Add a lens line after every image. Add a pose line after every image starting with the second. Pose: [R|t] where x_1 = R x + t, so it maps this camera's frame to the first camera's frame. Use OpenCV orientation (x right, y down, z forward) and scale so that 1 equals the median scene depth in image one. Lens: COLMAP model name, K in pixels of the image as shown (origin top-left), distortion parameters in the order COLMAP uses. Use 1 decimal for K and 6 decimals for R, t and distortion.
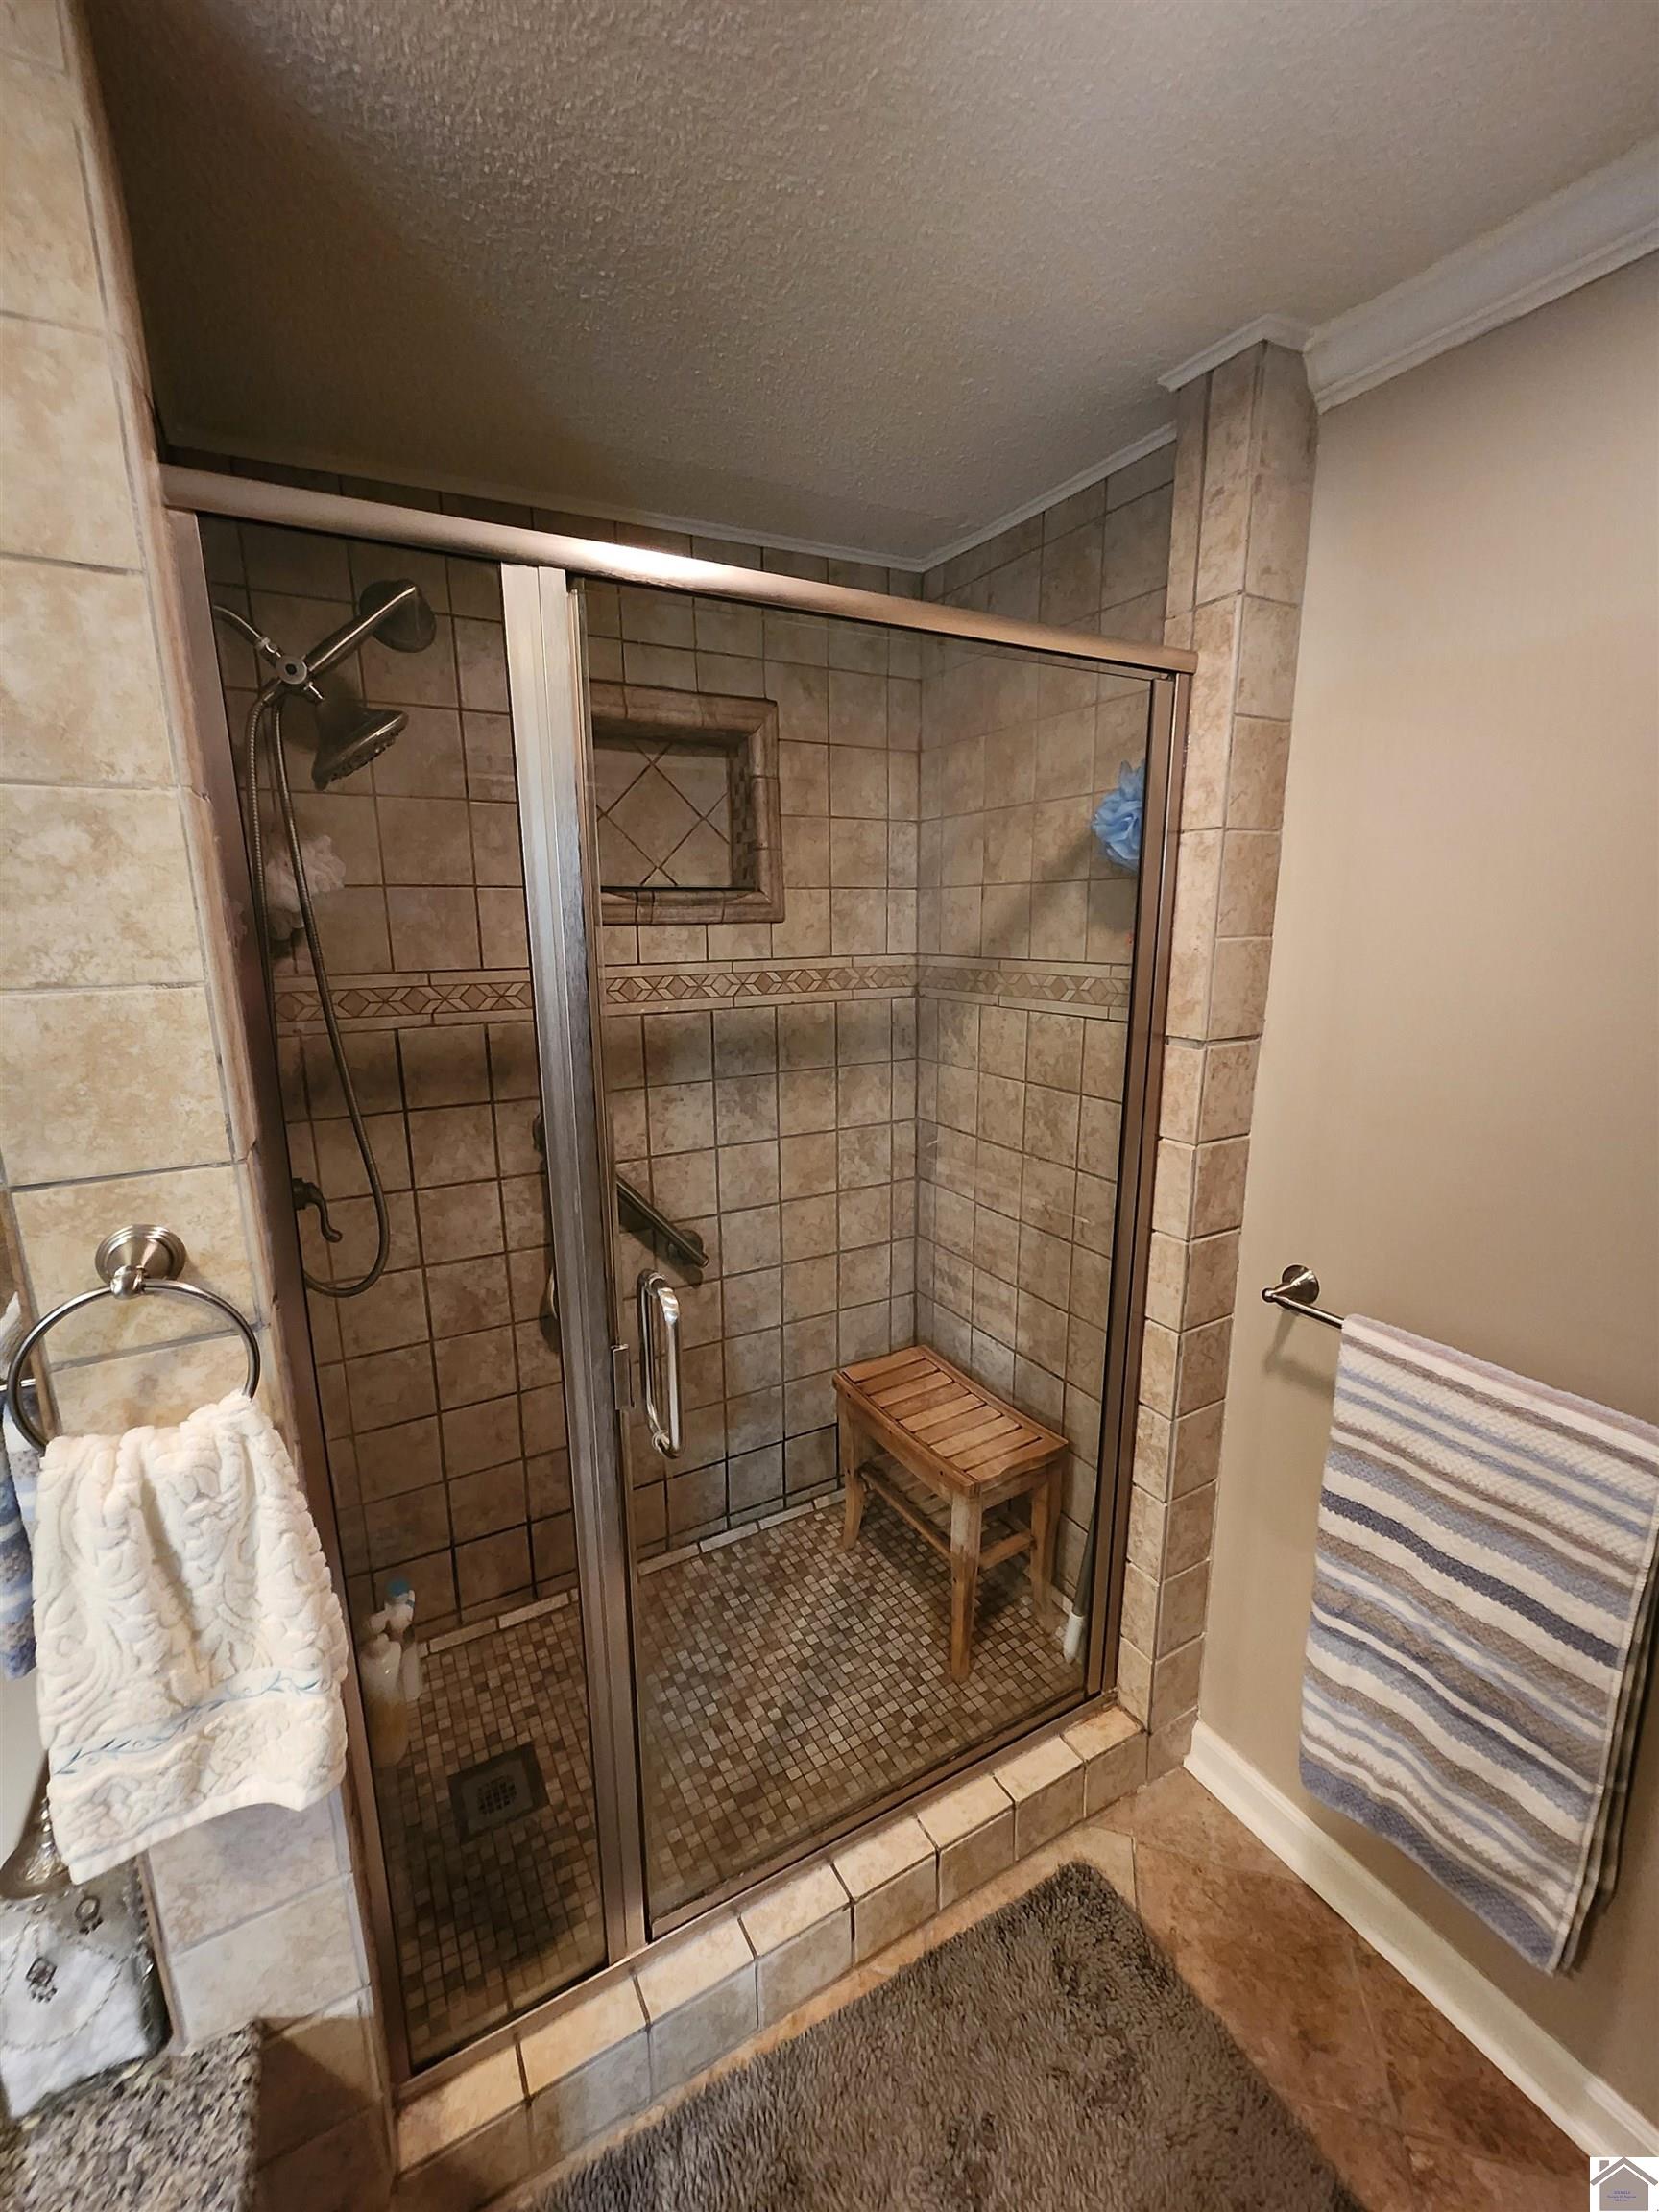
lens RADIAL K [[915.4, 0, 829.5], [0, 915.4, 1106.0], [0, 0, 1]] dist [-0.001412, -0.000300]
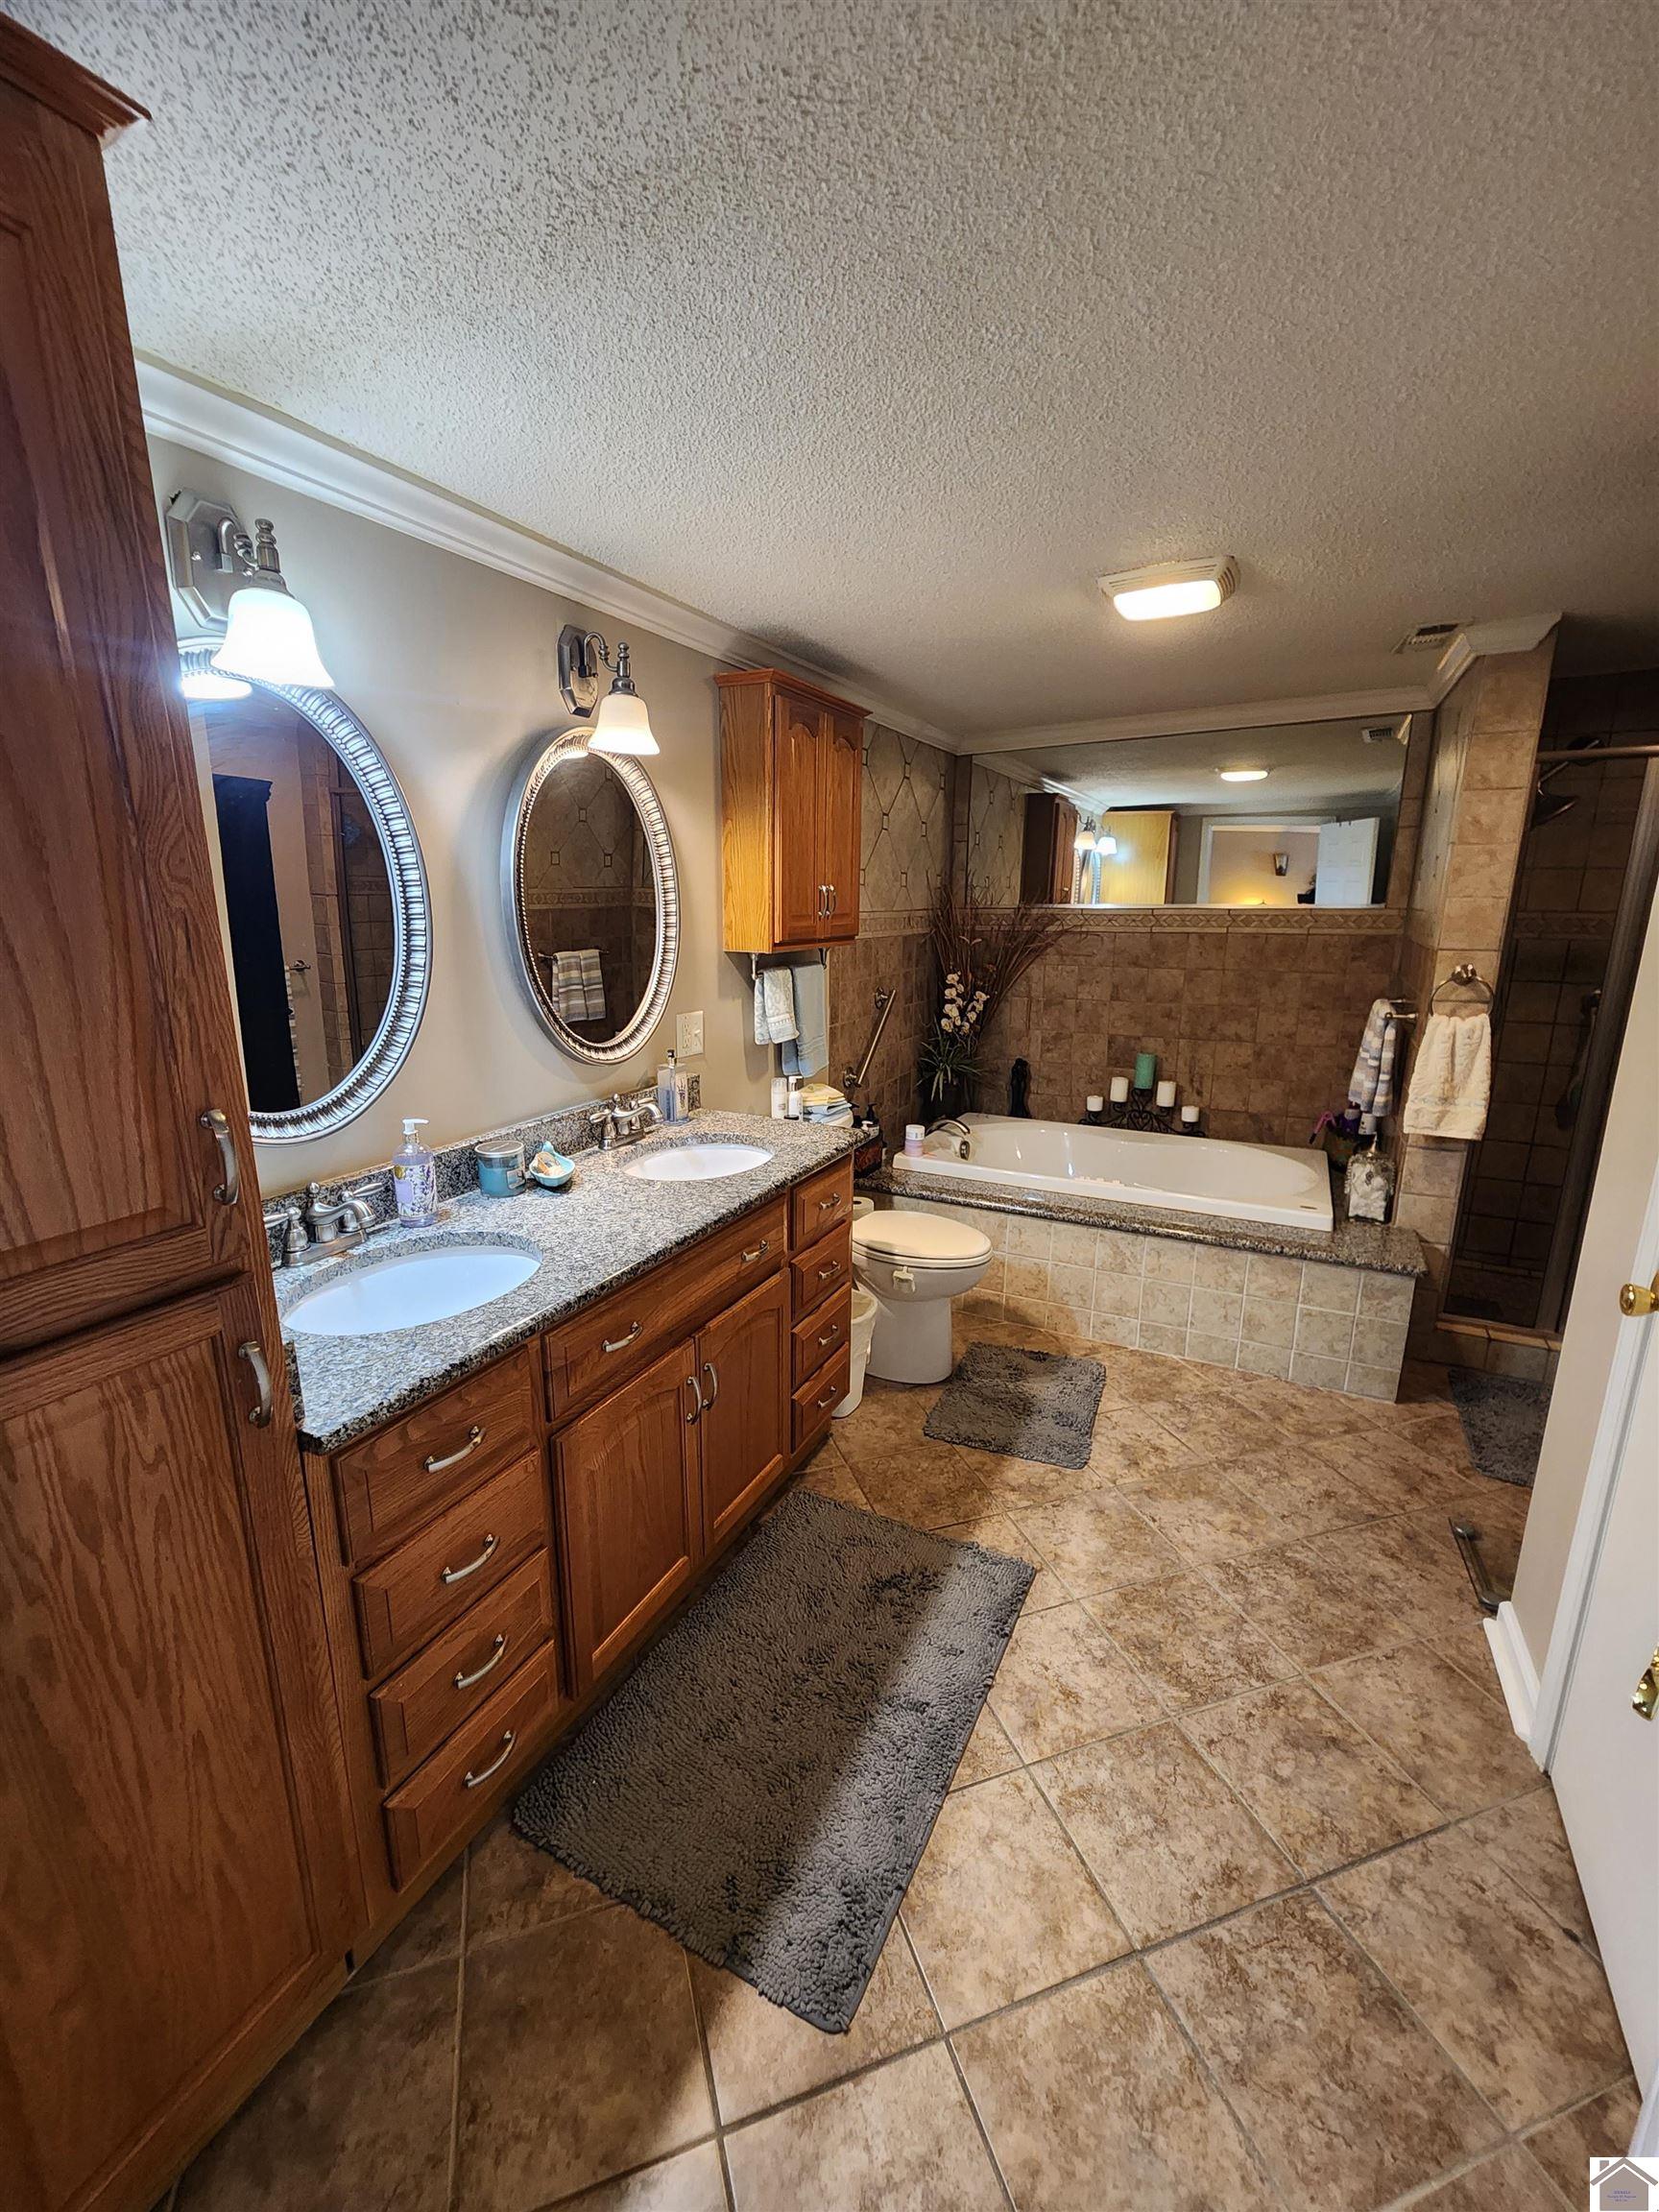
lens RADIAL K [[915.4, 0, 829.5], [0, 915.4, 1106.0], [0, 0, 1]] dist [-0.001412, -0.000300]
pose [[0.557017, 0.199116, -0.806279, 0.858728], [-0.183711, 0.976325, 0.114194, 0.714309], [0.809928, 0.084515, 0.580409, -3.047015]]
